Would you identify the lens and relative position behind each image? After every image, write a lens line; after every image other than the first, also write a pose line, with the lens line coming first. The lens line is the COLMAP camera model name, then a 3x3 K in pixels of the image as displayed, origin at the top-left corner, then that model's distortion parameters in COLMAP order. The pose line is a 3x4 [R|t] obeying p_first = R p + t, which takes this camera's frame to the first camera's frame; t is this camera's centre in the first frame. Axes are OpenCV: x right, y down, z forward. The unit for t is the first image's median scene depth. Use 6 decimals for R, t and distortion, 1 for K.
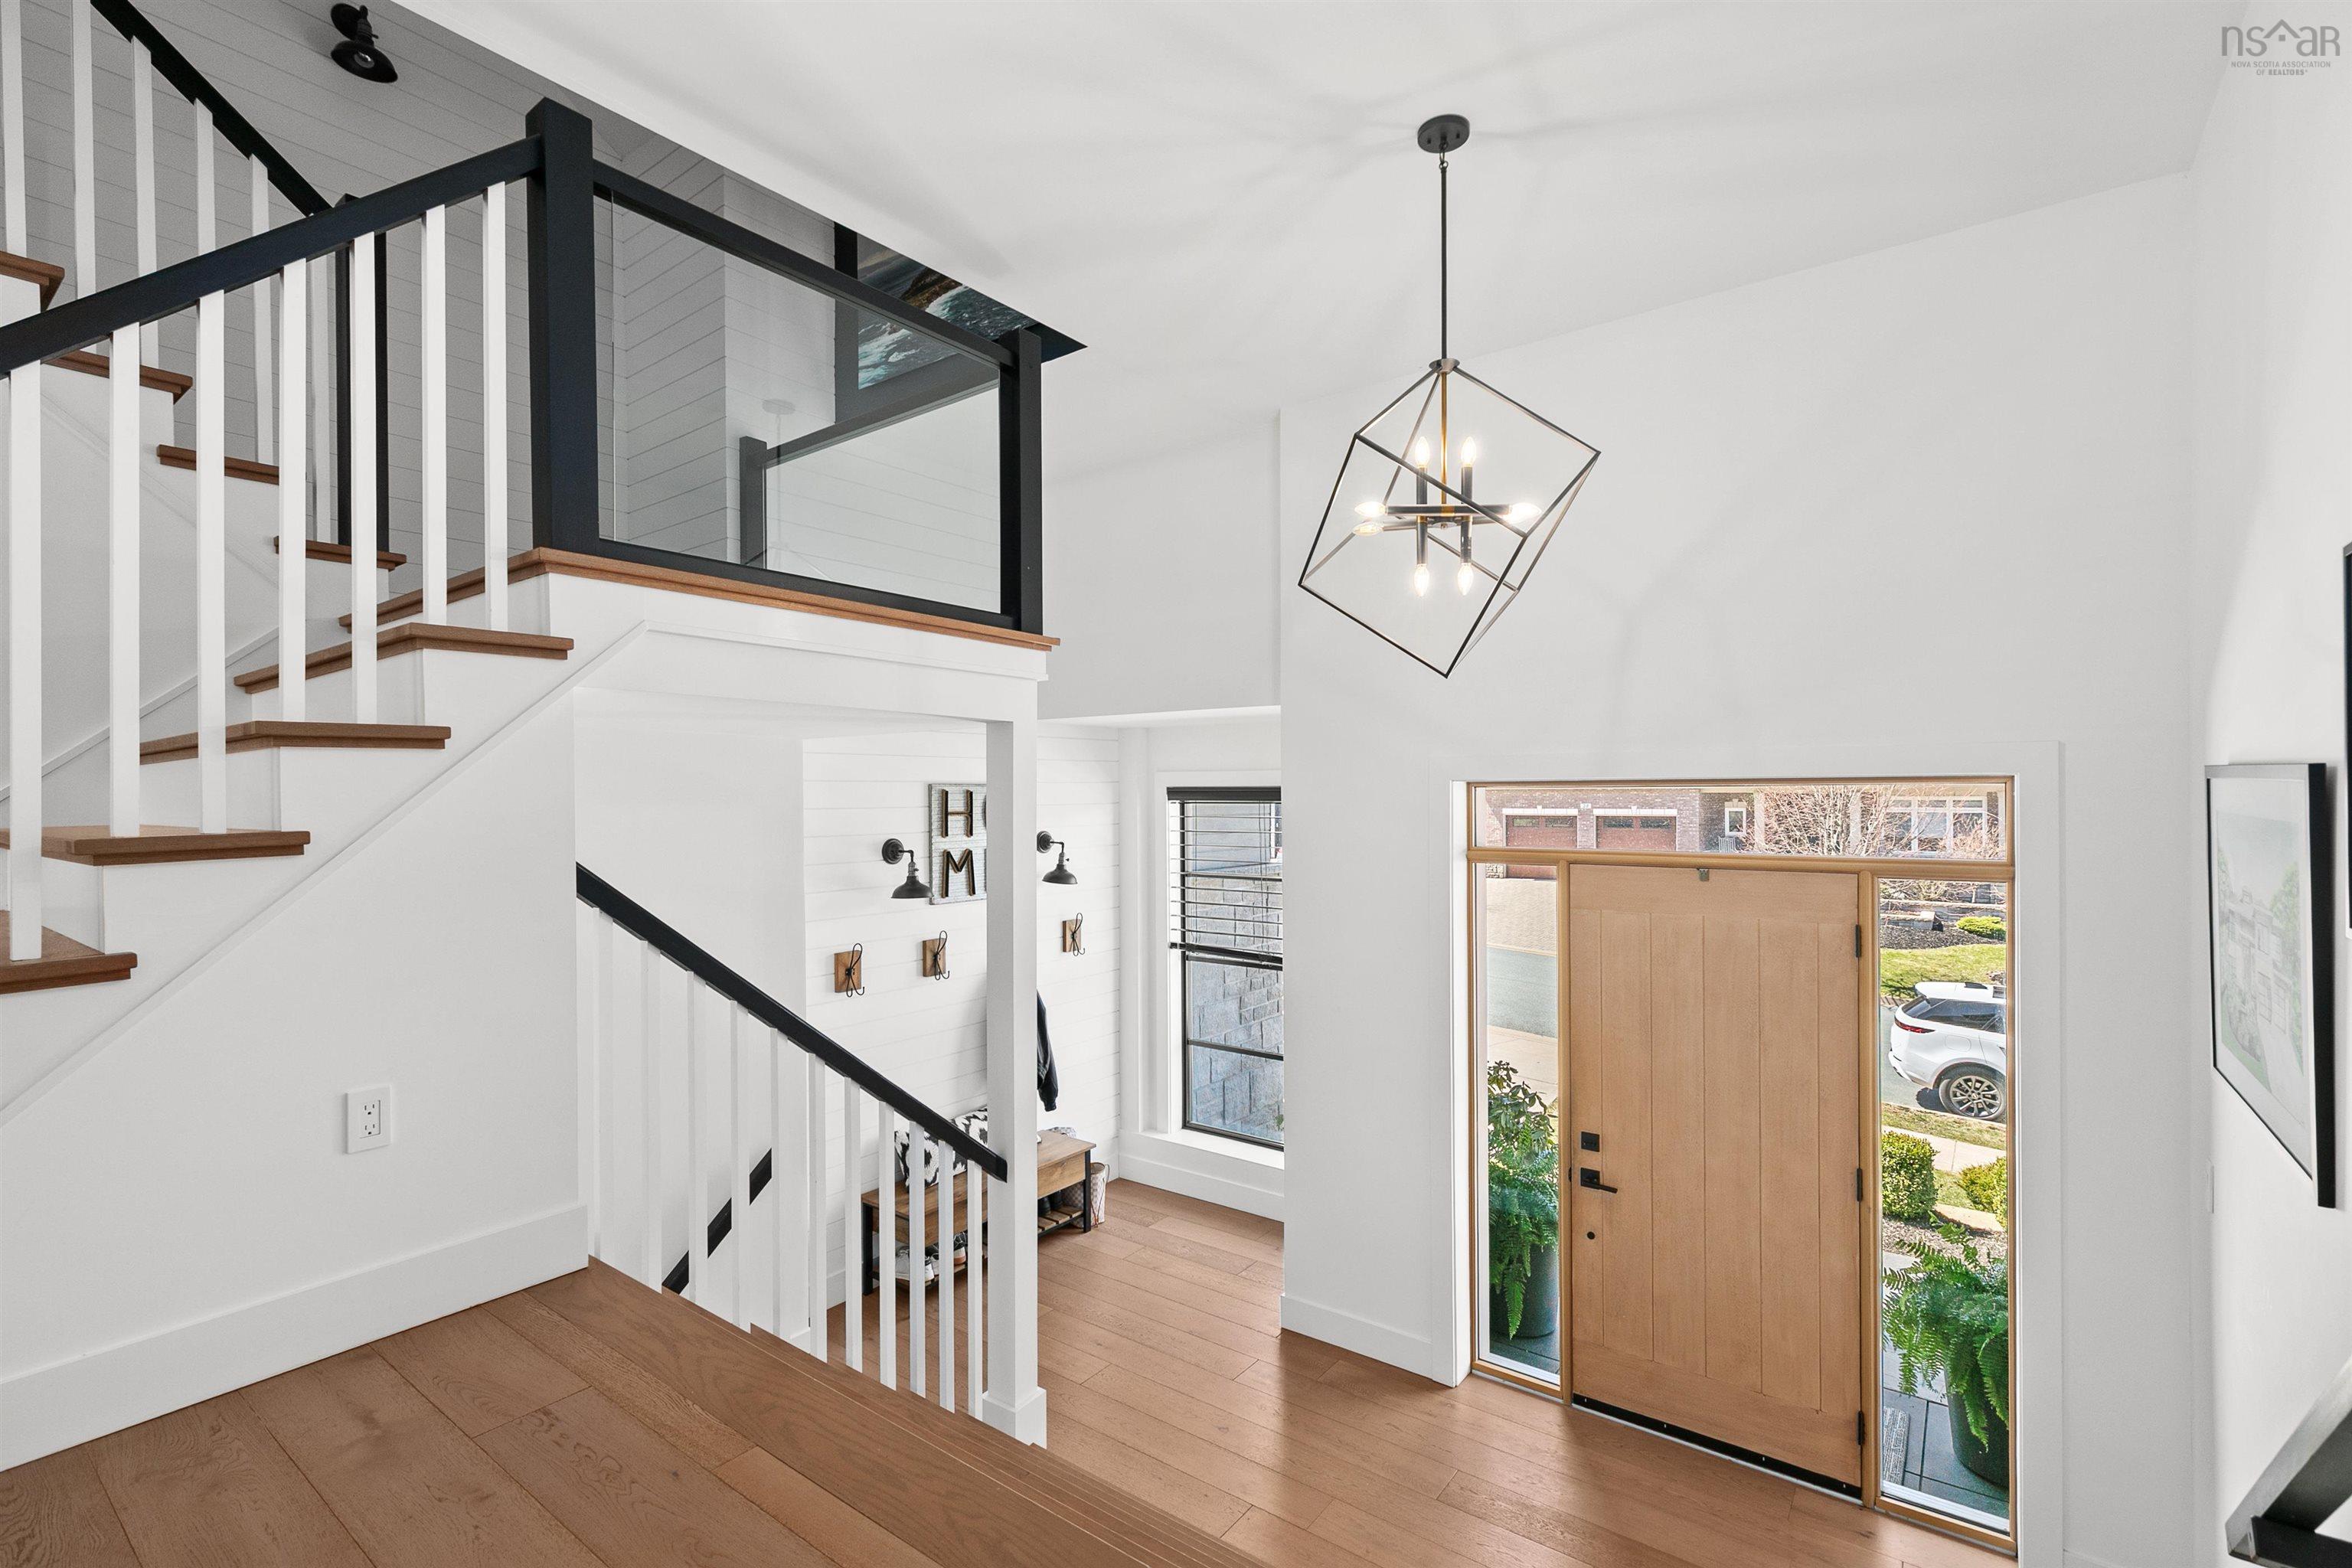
lens RADIAL K [[1067.1, 0, 1172.4], [0, 1067.1, 783.3], [0, 0, 1]] dist [-0.002778, 0.000137]
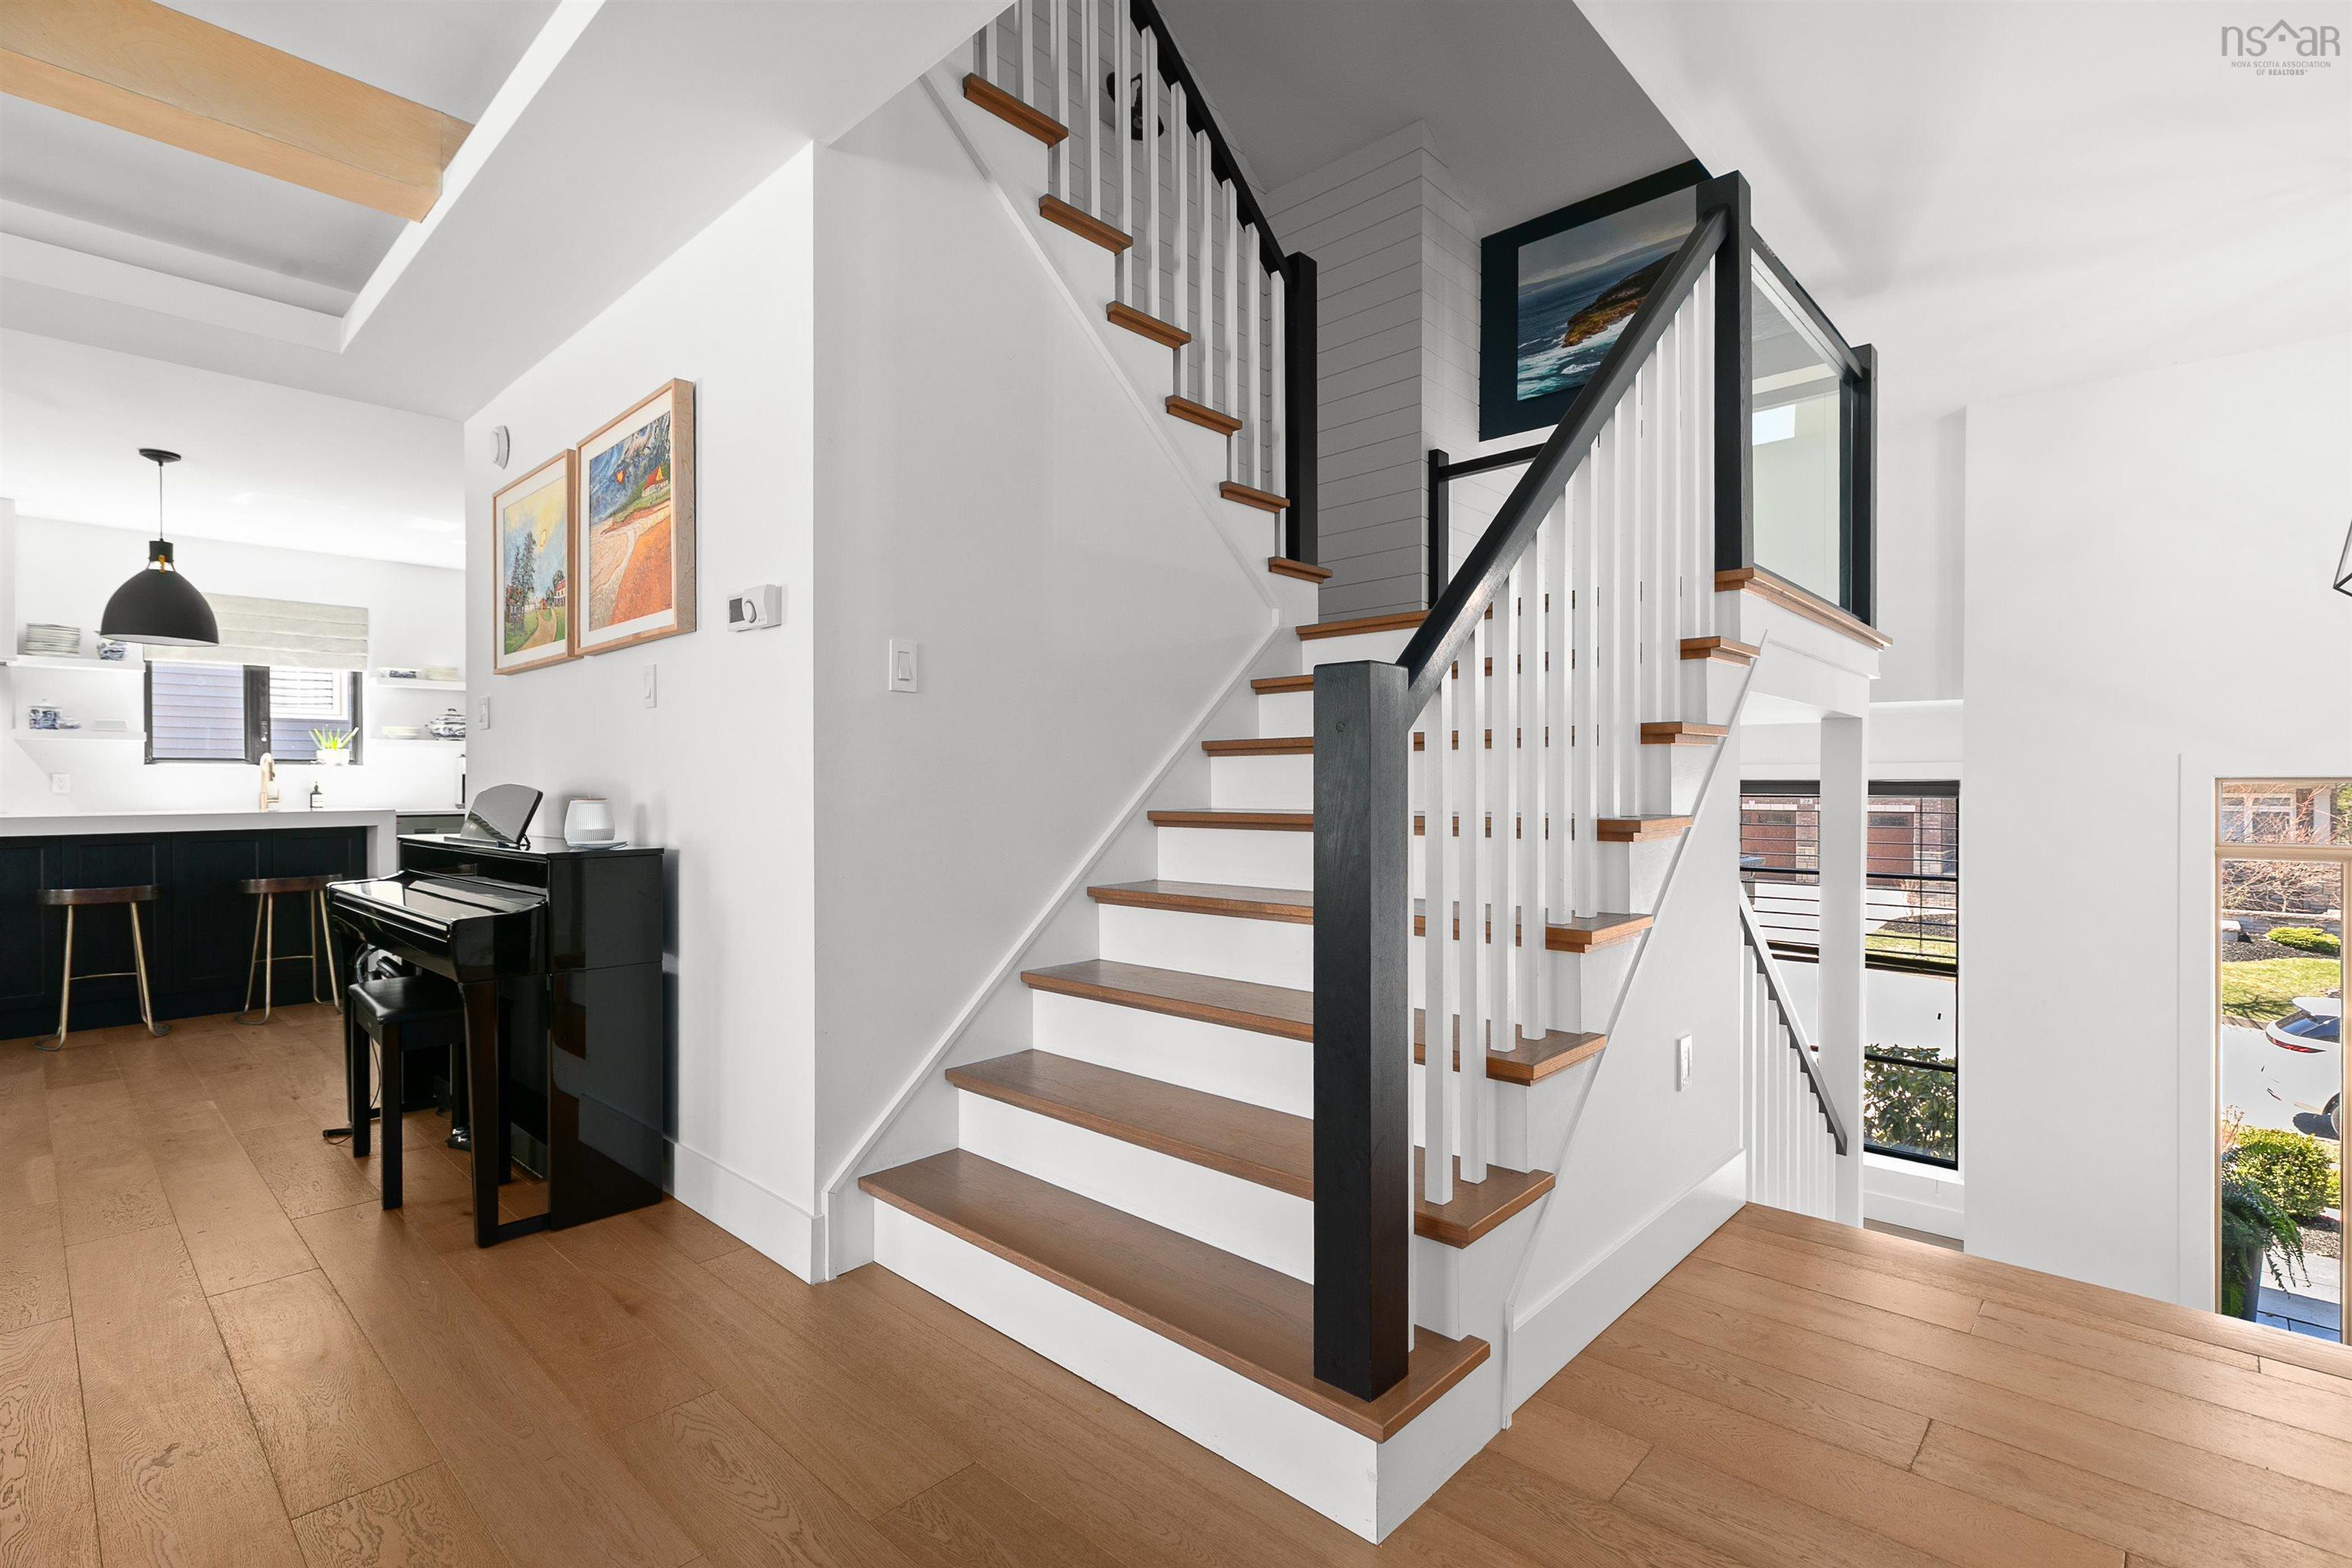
lens RADIAL K [[1067.1, 0, 1178.4], [0, 1067.1, 789.7], [0, 0, 1]] dist [-0.002778, 0.000137]
pose [[0.991417, 0.007231, -0.130540, -0.137939], [-0.005327, 0.999874, 0.014935, 0.000490], [0.130632, -0.014111, 0.991330, -0.027256]]
